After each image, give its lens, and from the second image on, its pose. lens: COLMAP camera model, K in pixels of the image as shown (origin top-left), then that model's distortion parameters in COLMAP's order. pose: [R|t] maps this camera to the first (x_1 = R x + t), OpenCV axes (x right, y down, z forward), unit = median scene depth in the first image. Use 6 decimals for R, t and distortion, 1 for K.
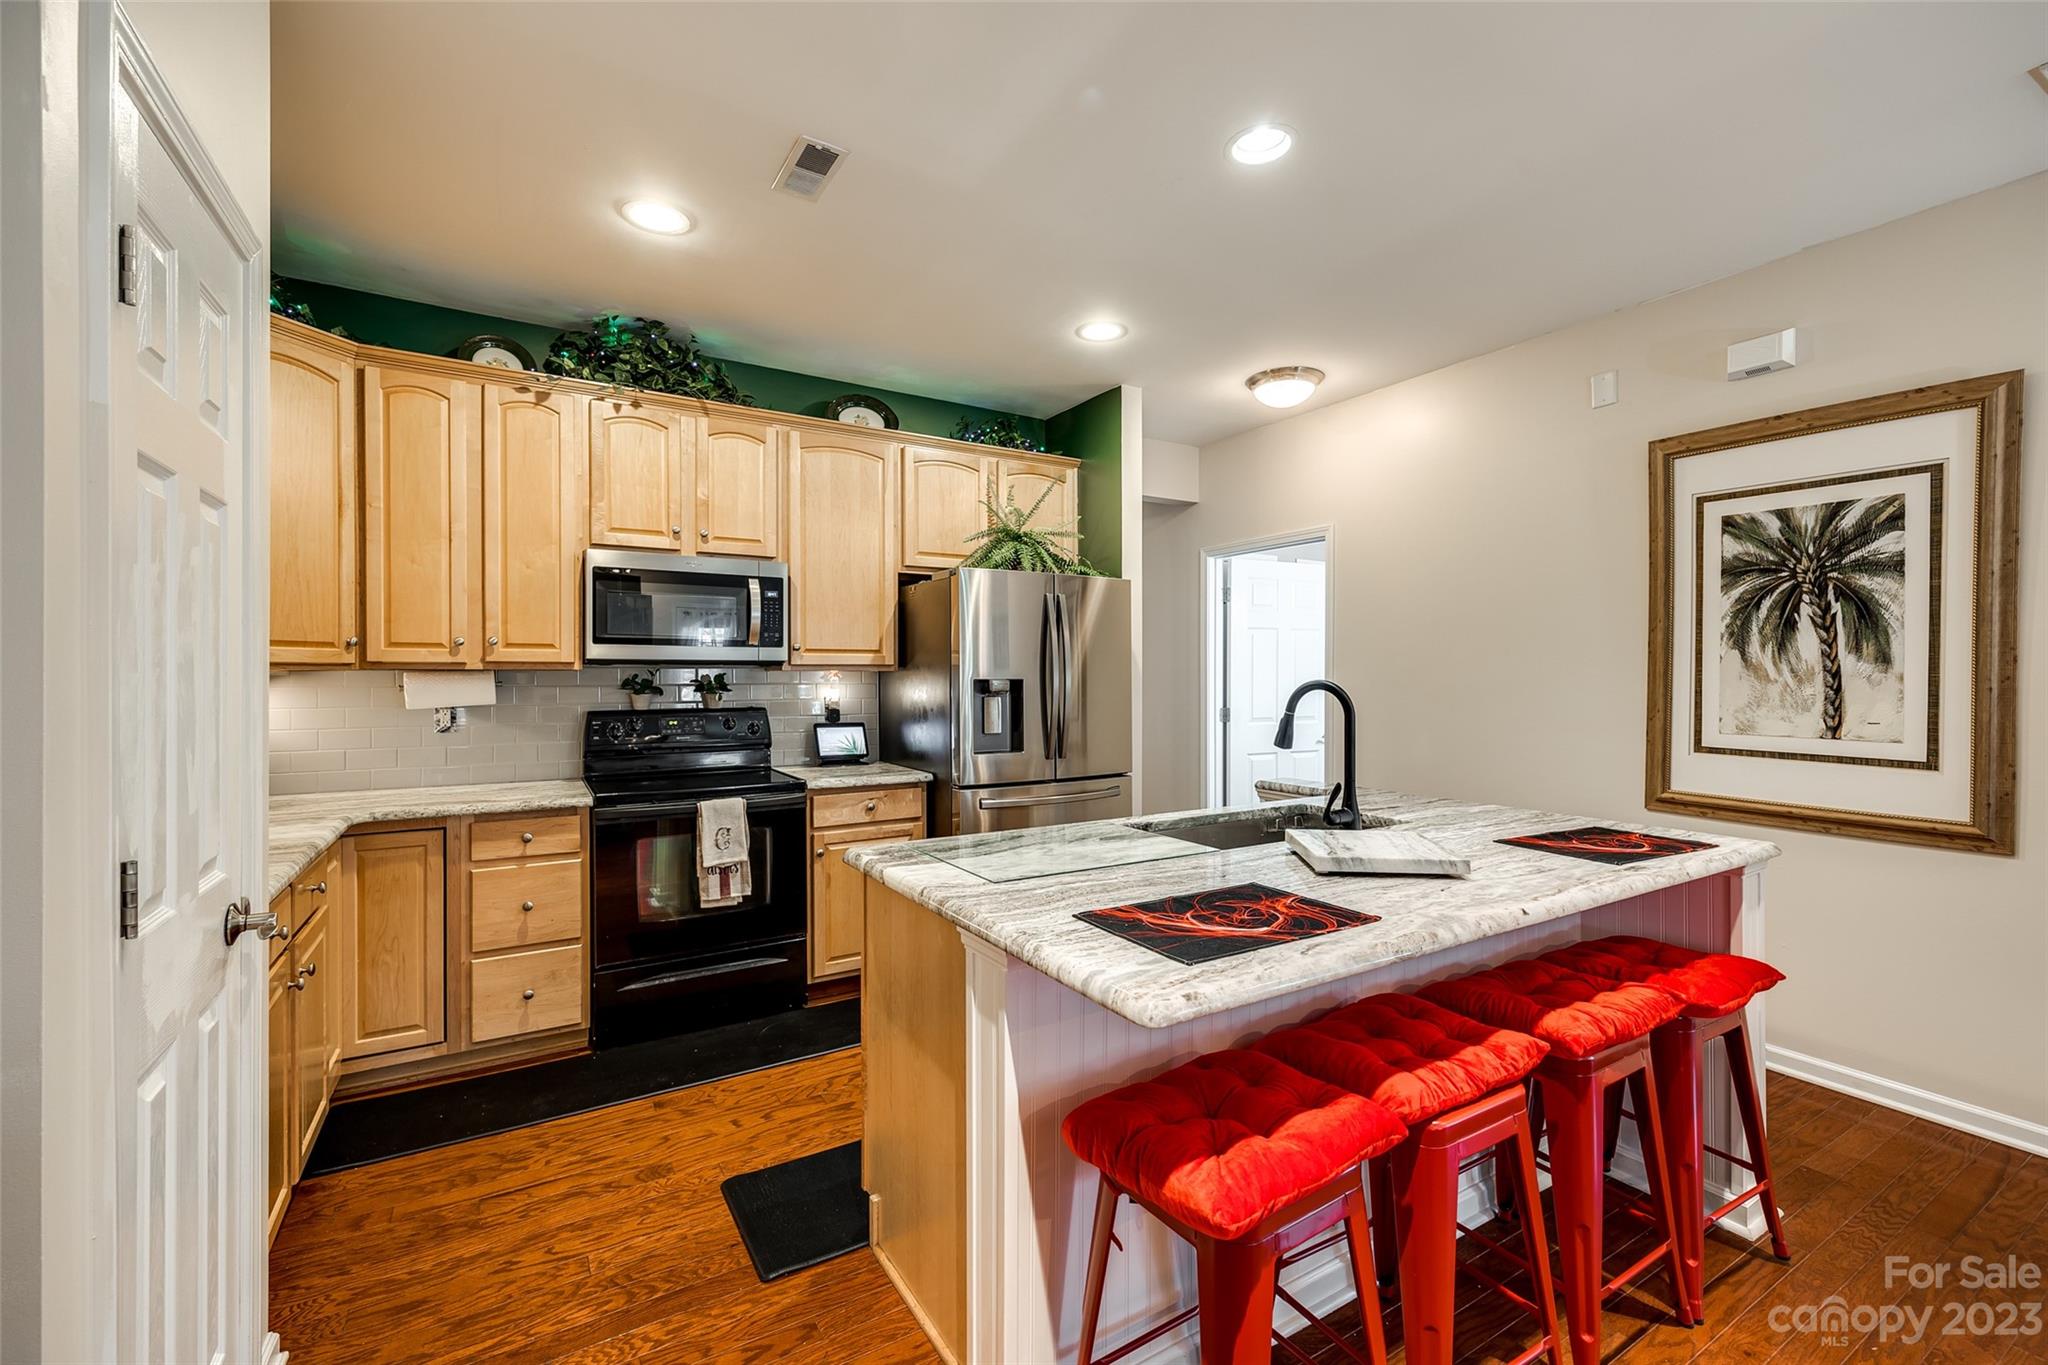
lens RADIAL K [[844.6, 0, 1018.0], [0, 844.6, 679.1], [0, 0, 1]] dist [-0.002155, -0.000071]
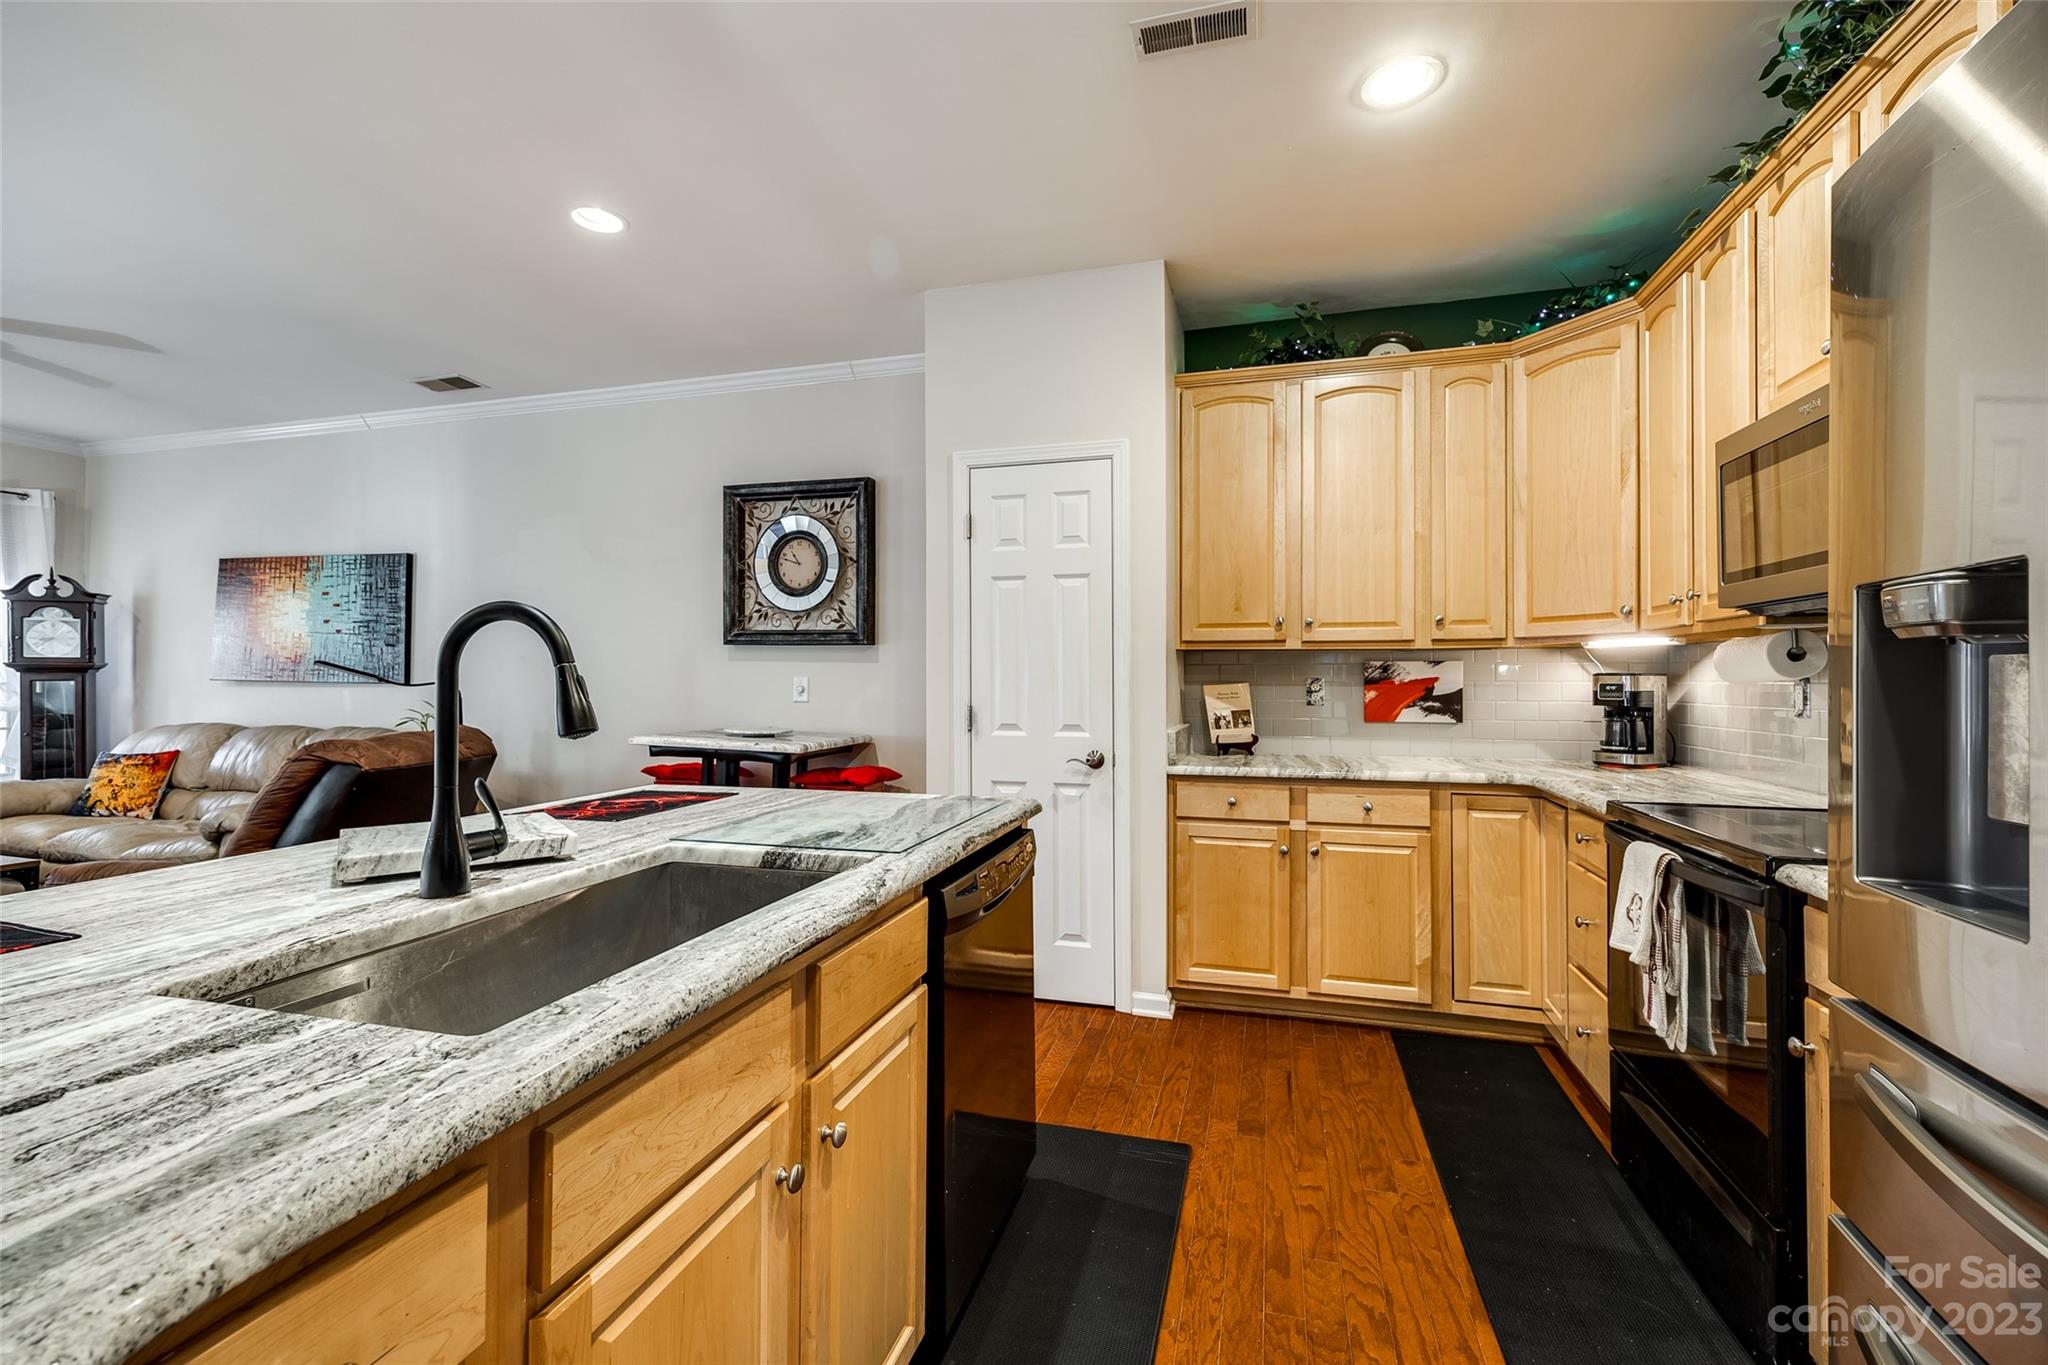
lens RADIAL K [[863.2, 0, 1029.1], [0, 863.2, 676.2], [0, 0, 1]] dist [0.002195, -0.000030]
pose [[-0.730546, -0.005984, -0.682837, 0.313909], [-0.004835, 0.999982, -0.003591, 0.031043], [0.682846, 0.000678, -0.730562, 1.038166]]
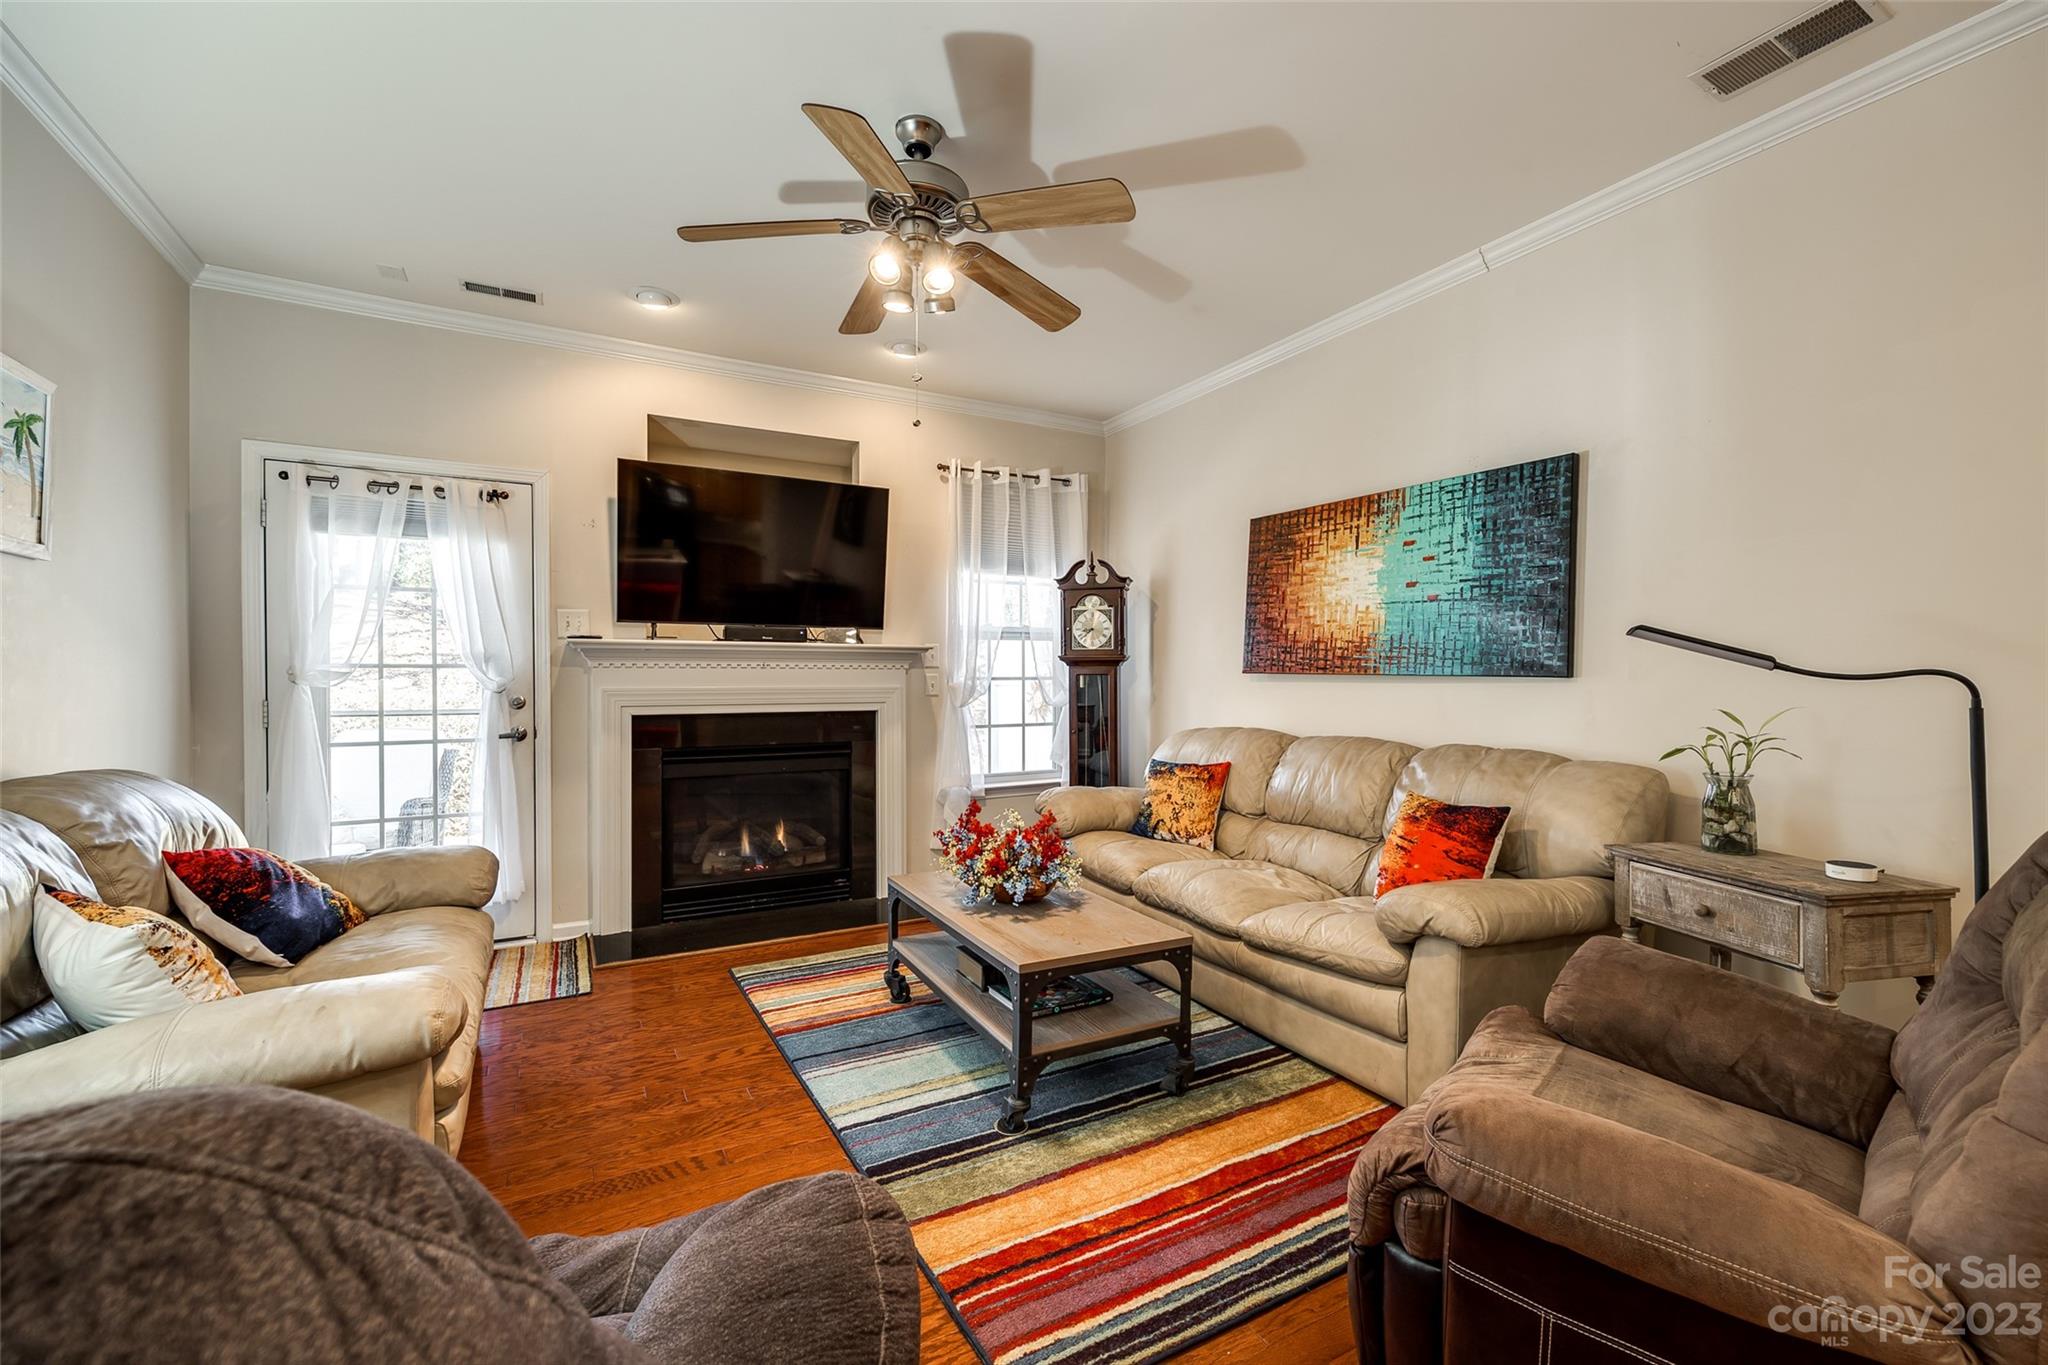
lens RADIAL K [[848.5, 0, 1025.7], [0, 848.5, 684.1], [0, 0, 1]] dist [-0.000689, -0.000092]
pose [[-0.999214, -0.002156, 0.039585, 0.590029], [-0.001732, 0.999941, 0.010739, 0.042633], [-0.039605, 0.010662, -0.999159, 0.118111]]
